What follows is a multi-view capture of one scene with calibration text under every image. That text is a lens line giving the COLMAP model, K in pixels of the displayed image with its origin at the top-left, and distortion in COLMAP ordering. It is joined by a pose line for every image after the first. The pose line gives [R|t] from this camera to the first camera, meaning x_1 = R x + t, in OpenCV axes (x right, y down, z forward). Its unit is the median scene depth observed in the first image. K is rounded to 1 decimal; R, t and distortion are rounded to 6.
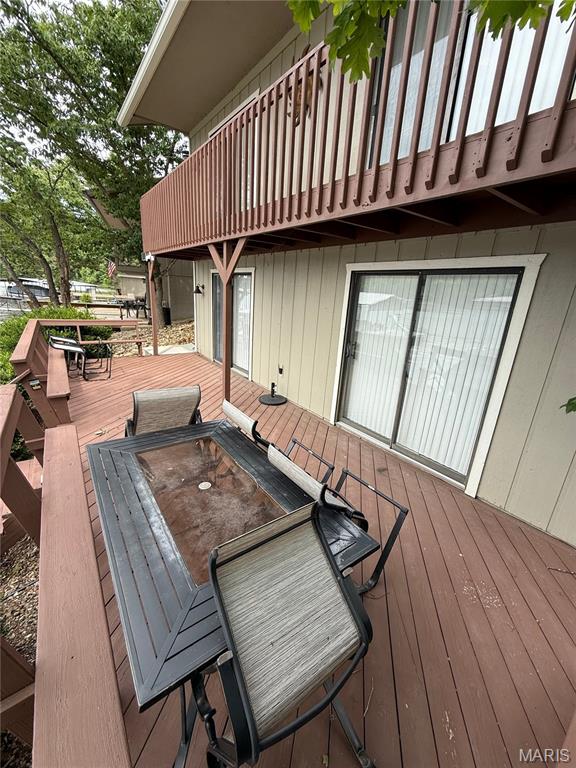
lens RADIAL K [[308.6, 0, 288.0], [0, 308.6, 384.0], [0, 0, 1]] dist [0.001026, 0.000048]
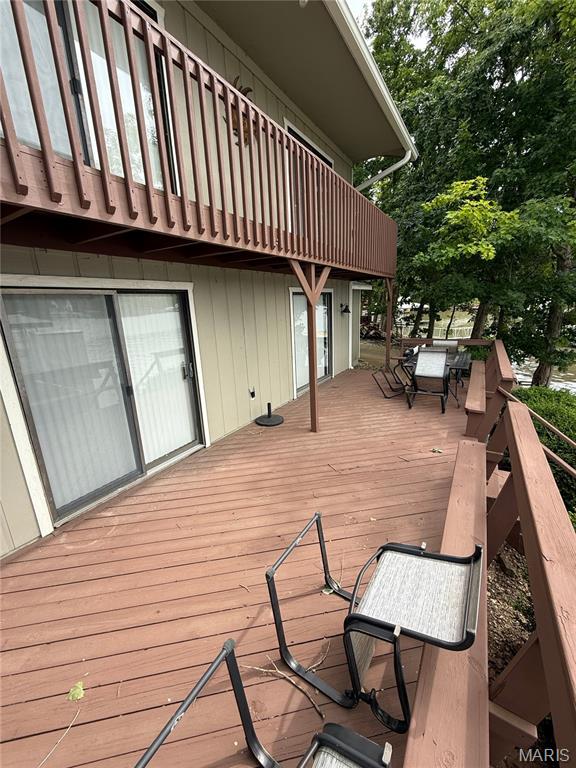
lens RADIAL K [[308.6, 0, 288.0], [0, 308.6, 384.0], [0, 0, 1]] dist [0.001026, 0.000048]
pose [[-0.379999, -0.255786, 0.888917, -1.100797], [0.300158, 0.874903, 0.380067, -0.488454], [-0.874932, 0.411240, -0.255686, 1.390039]]
